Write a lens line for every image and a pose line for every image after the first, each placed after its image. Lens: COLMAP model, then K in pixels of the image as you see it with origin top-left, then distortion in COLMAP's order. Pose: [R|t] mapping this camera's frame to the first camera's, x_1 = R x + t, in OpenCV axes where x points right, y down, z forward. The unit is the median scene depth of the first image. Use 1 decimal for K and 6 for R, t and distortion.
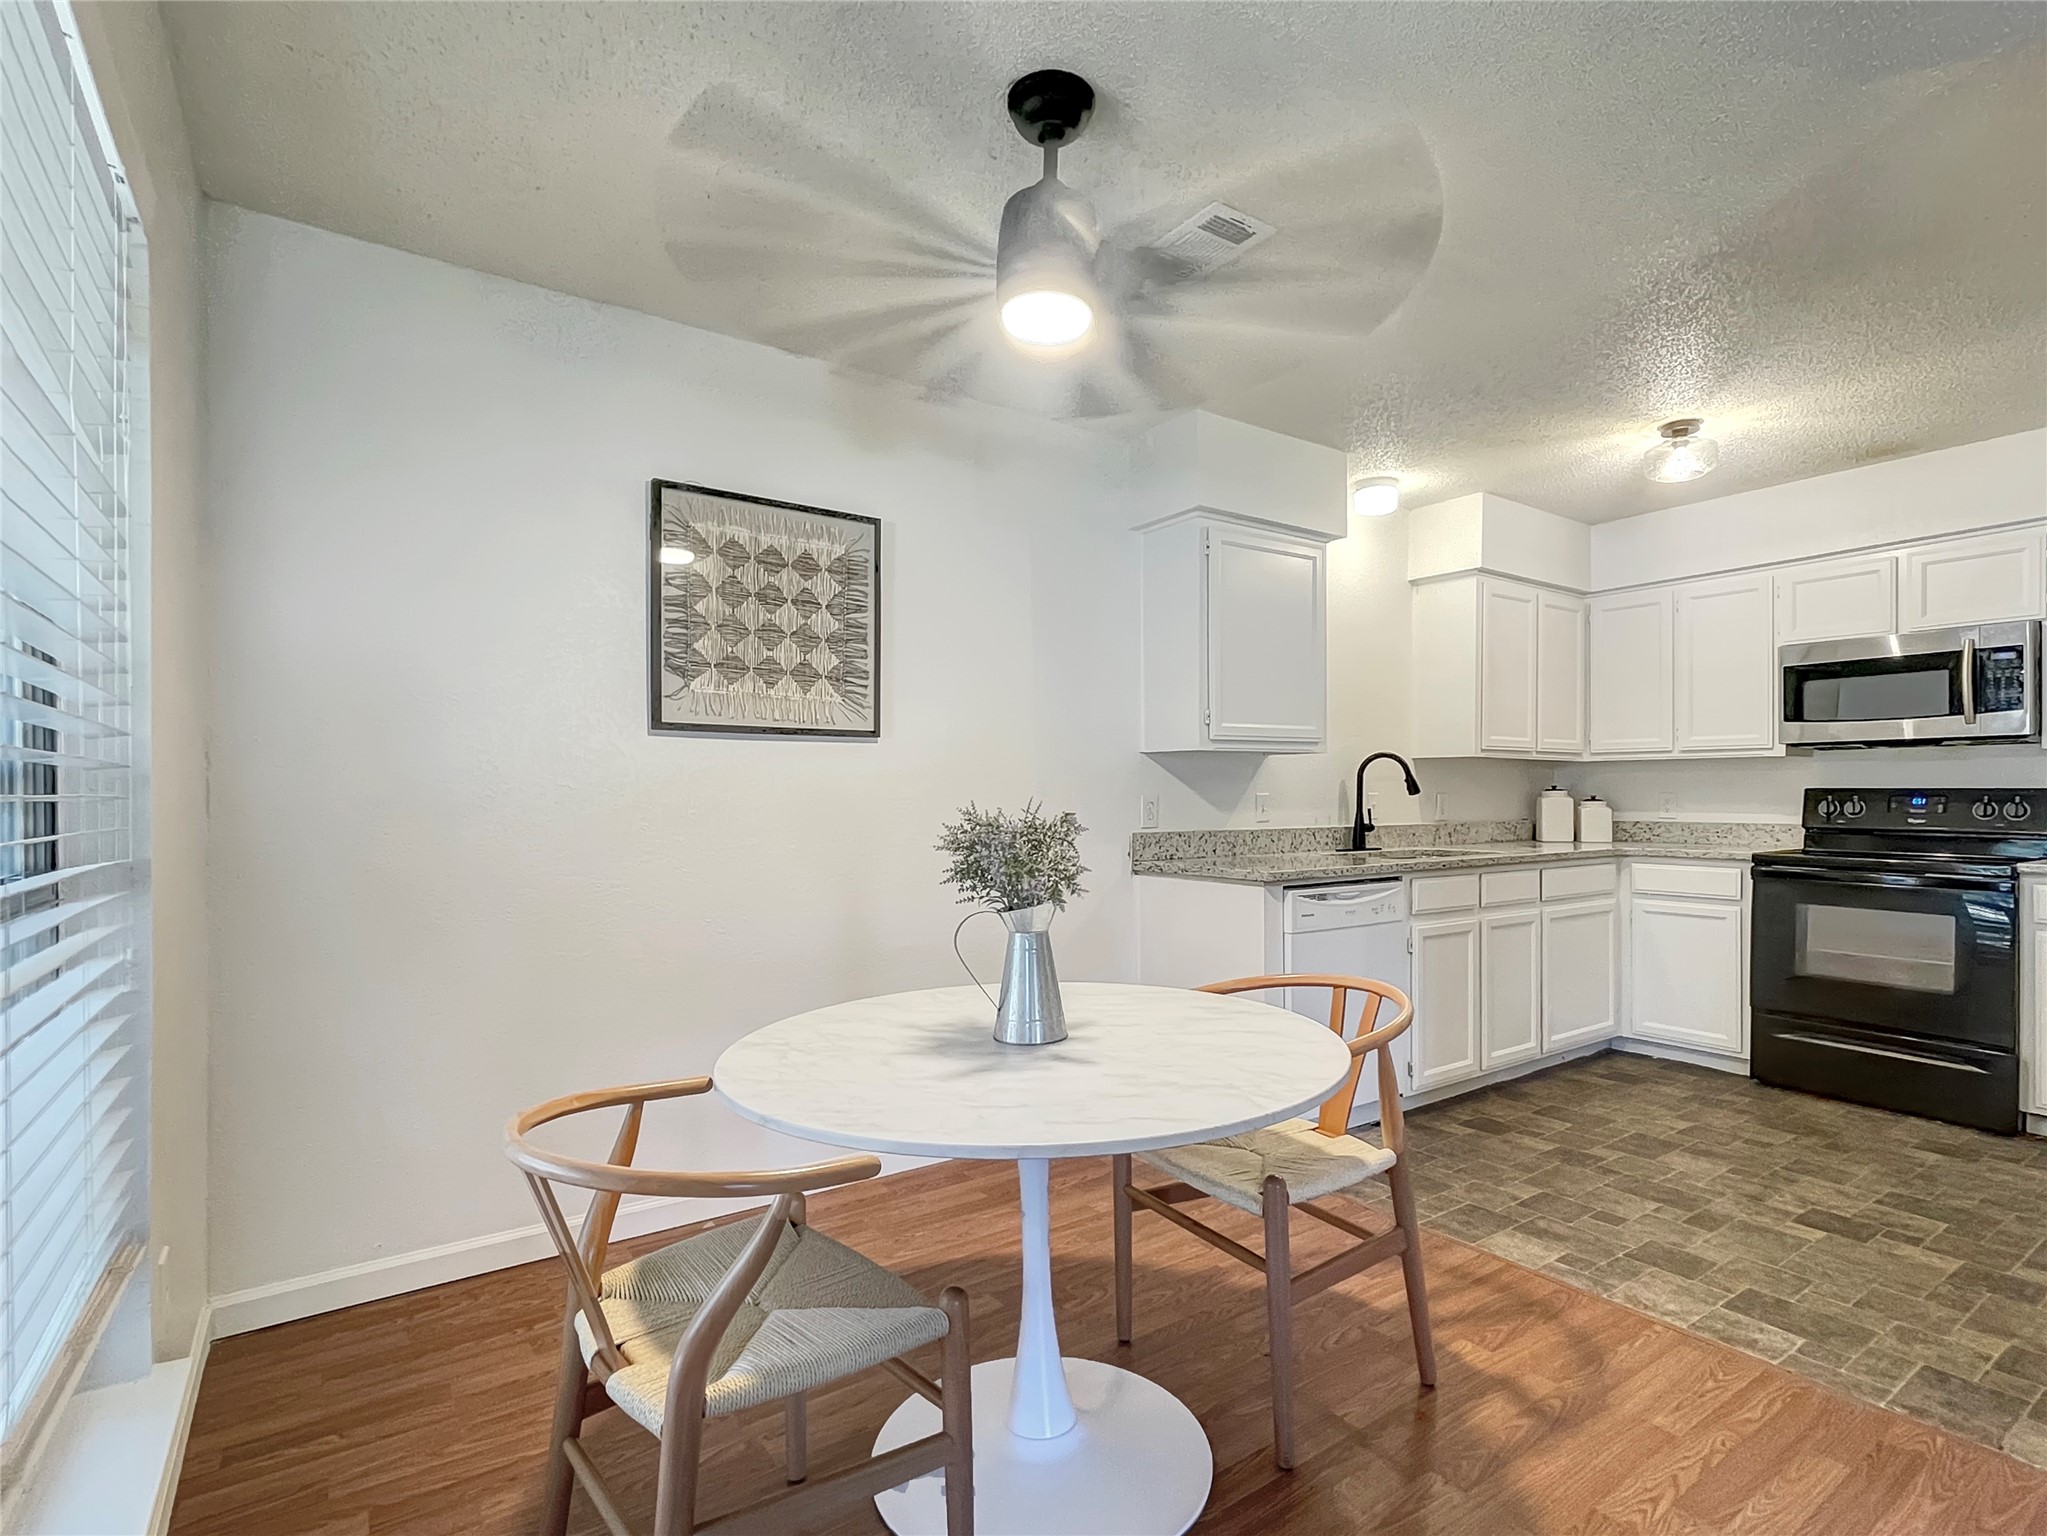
lens RADIAL K [[1009.4, 0, 1018.9], [0, 1009.4, 791.7], [0, 0, 1]] dist [-0.004291, 0.001190]
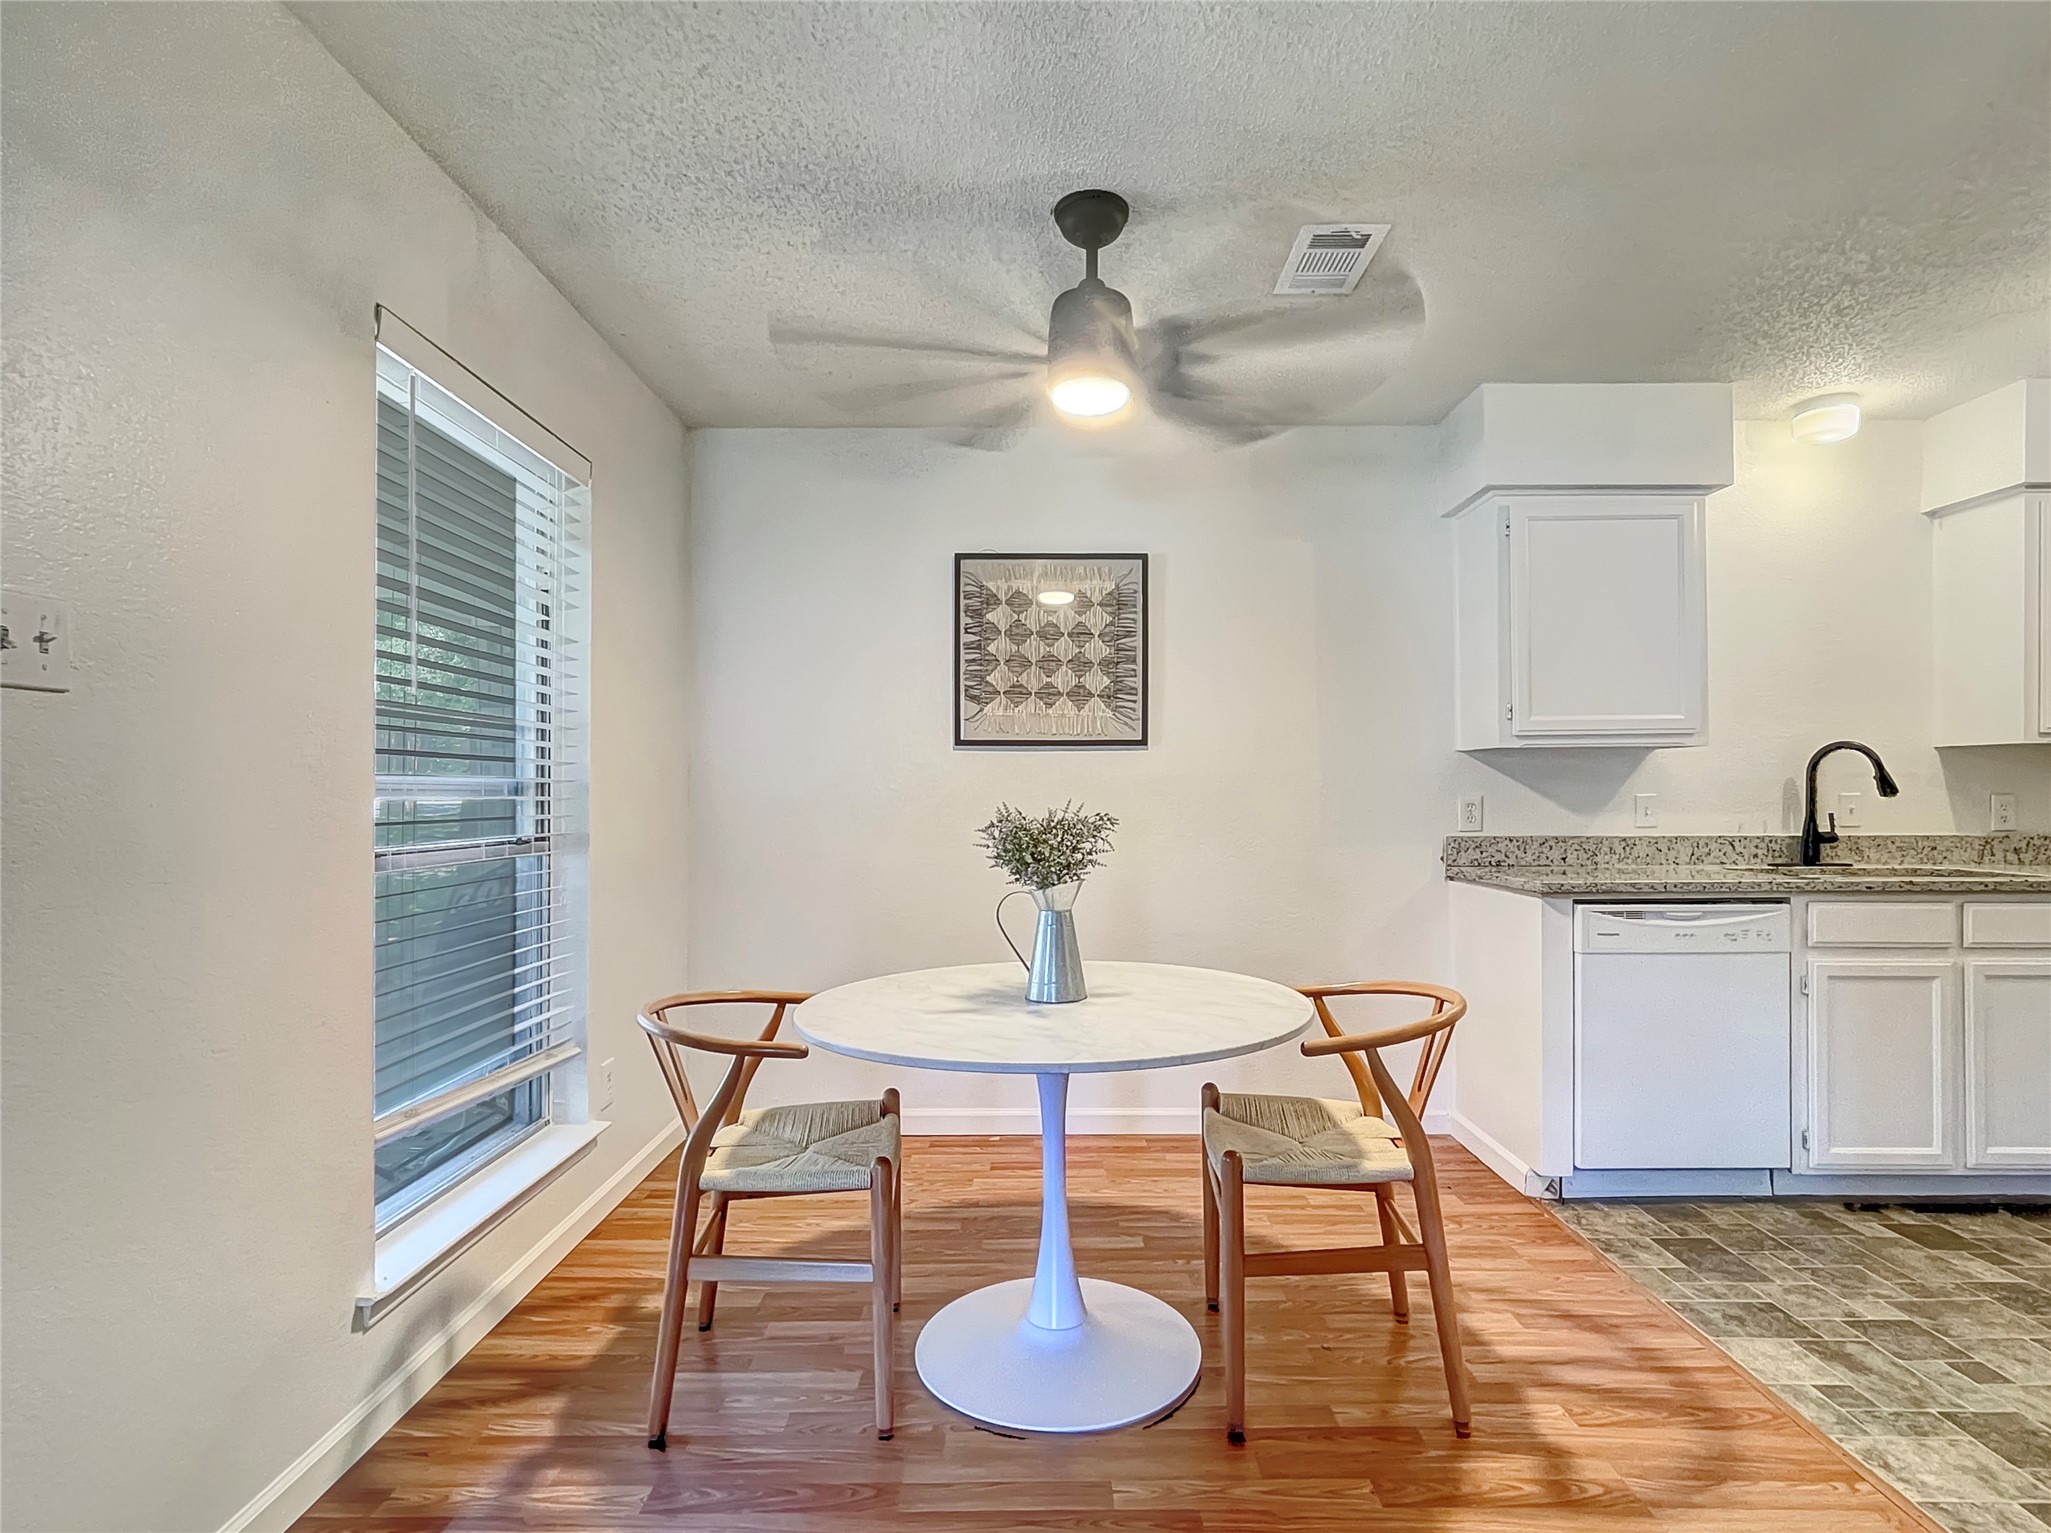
lens RADIAL K [[1004.5, 0, 1024.5], [0, 1004.5, 785.6], [0, 0, 1]] dist [-0.001382, 0.000564]
pose [[0.817592, -0.005564, -0.575771, 0.410594], [0.002107, 0.999976, -0.006672, -0.001578], [0.575794, 0.004242, 0.817584, -0.003148]]
